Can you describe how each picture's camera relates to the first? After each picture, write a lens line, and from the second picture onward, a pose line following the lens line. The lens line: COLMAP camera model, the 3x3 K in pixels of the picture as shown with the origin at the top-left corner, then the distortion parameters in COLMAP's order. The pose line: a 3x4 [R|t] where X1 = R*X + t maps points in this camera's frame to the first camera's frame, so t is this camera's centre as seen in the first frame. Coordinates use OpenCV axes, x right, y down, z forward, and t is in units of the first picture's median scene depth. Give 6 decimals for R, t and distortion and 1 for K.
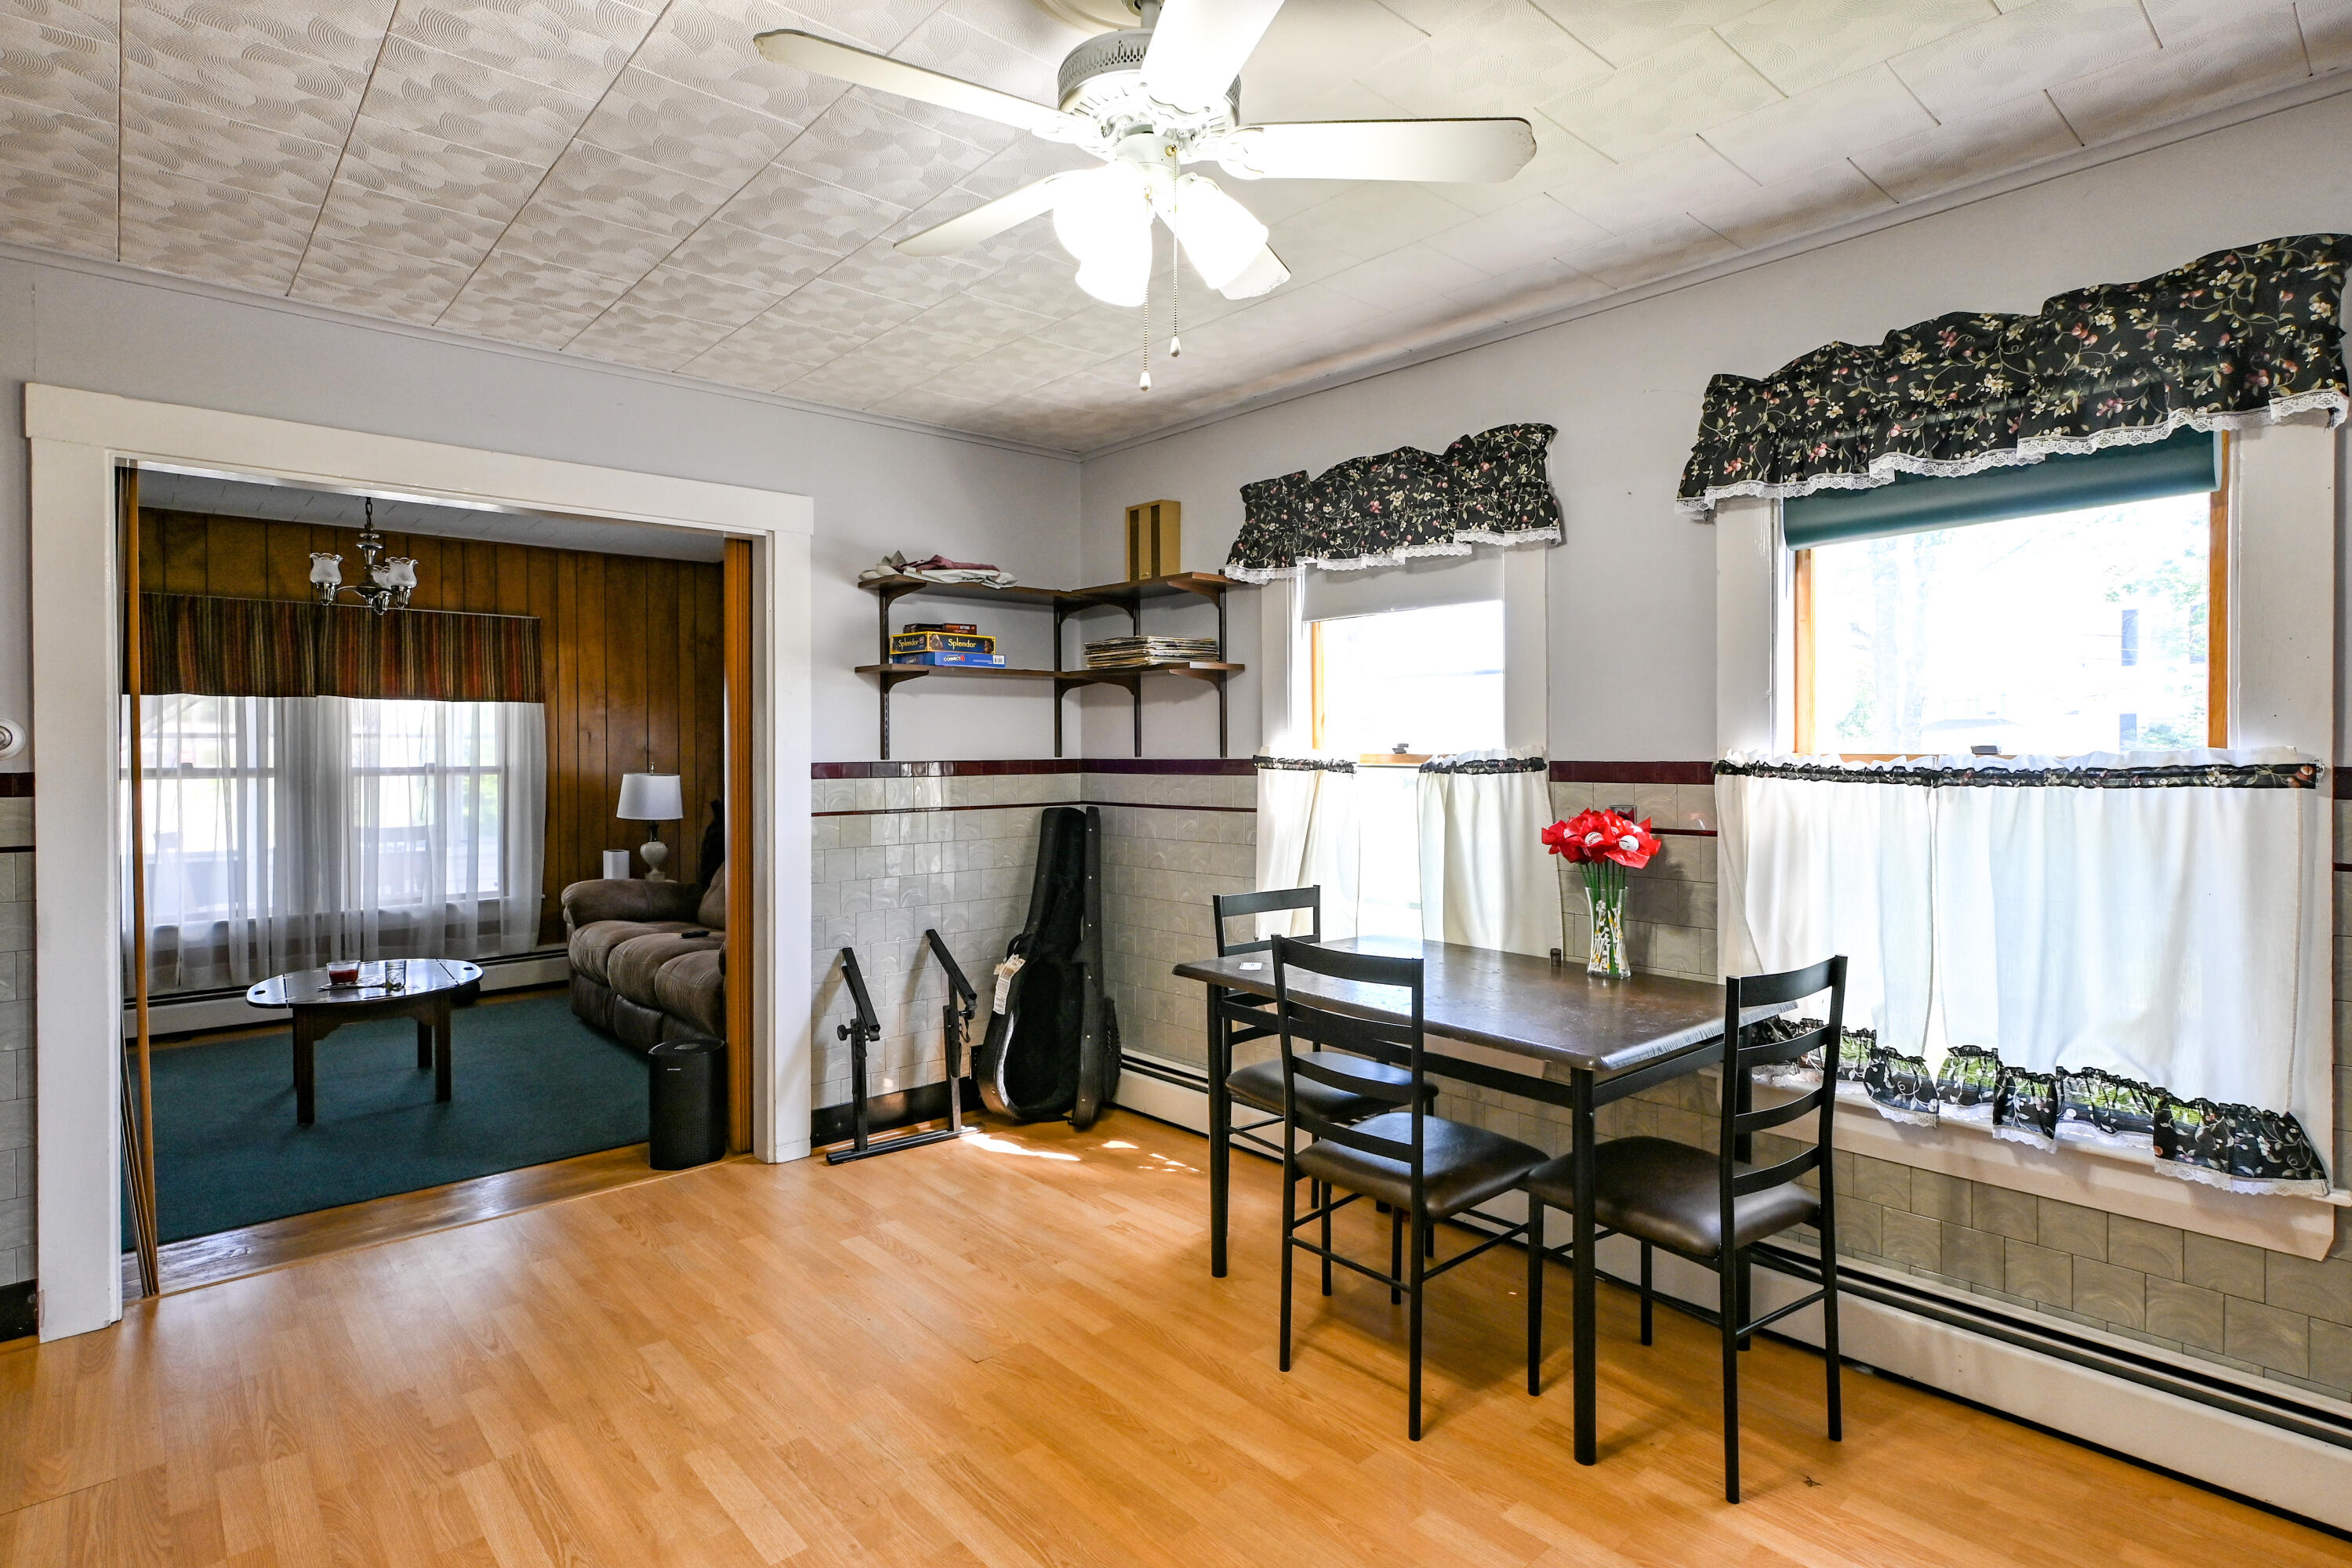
lens RADIAL K [[1210.0, 0, 1176.2], [0, 1210.0, 769.0], [0, 0, 1]] dist [-0.002039, 0.001651]
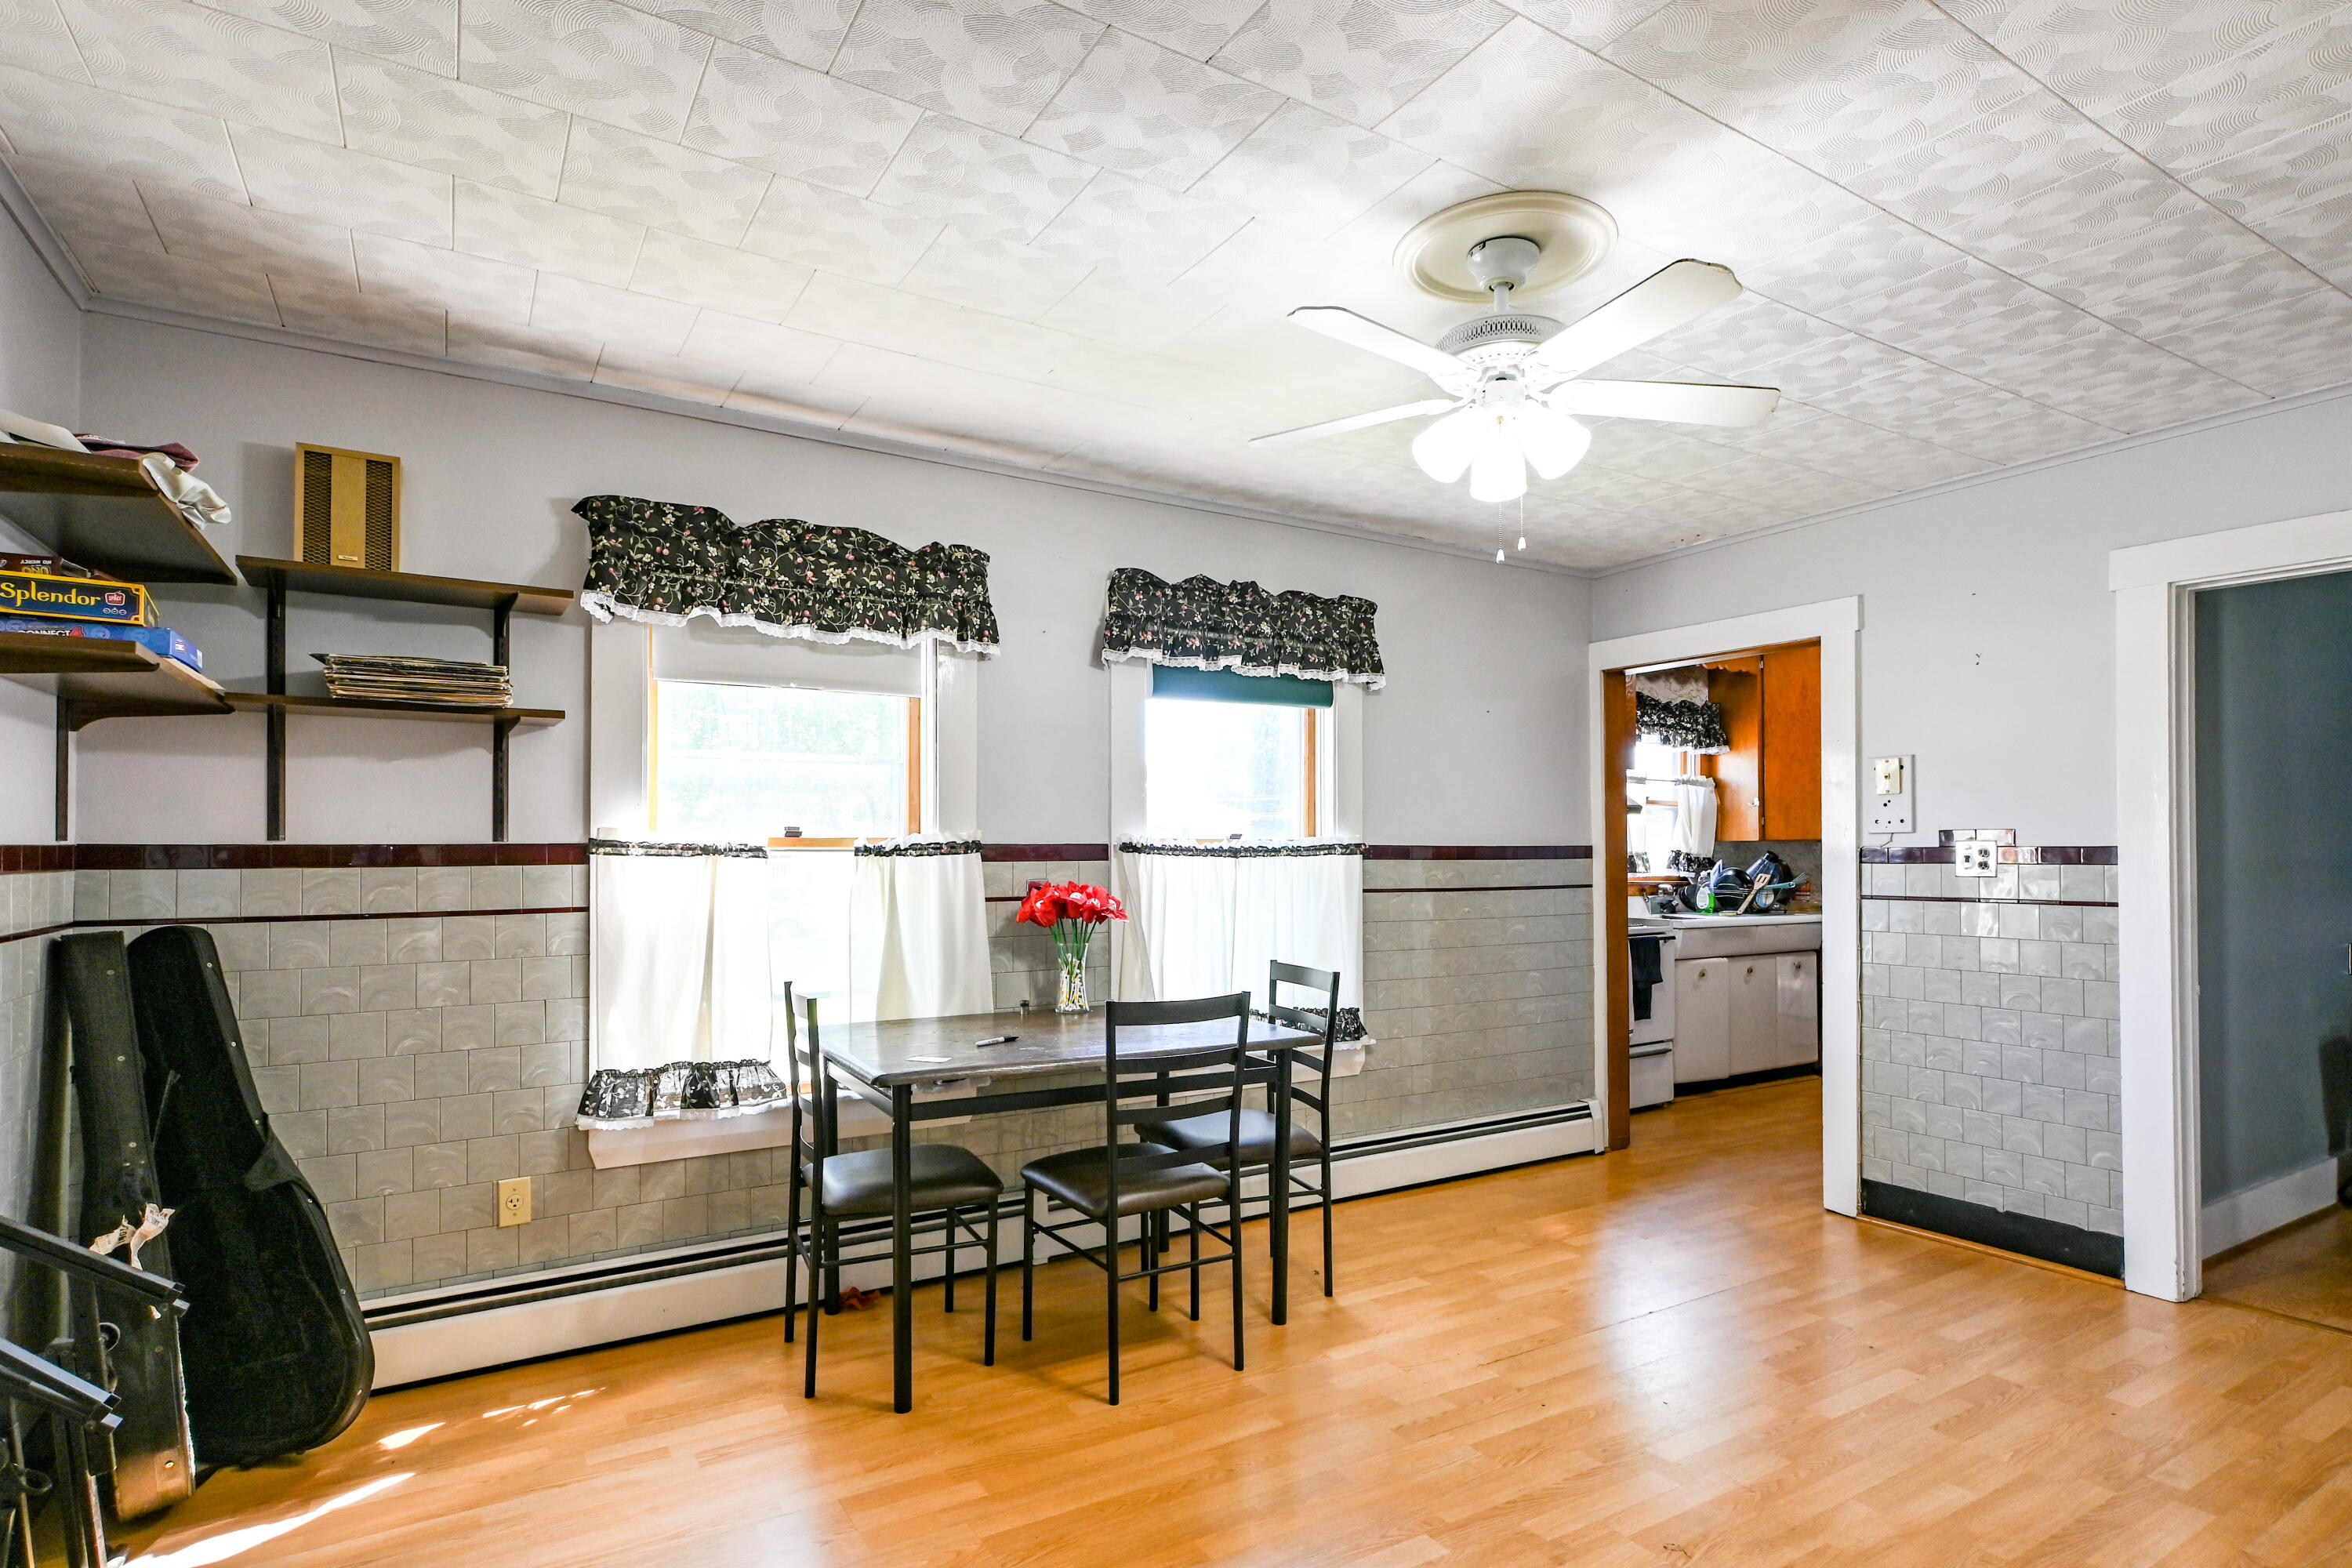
lens RADIAL K [[1210.0, 0, 1149.7], [0, 1210.0, 837.7], [0, 0, 1]] dist [-0.002039, 0.001651]
pose [[0.174691, 0.000312, 0.984623, -0.756052], [0.009158, 0.999956, -0.001942, -0.008087], [-0.984581, 0.009356, 0.174681, 0.598475]]
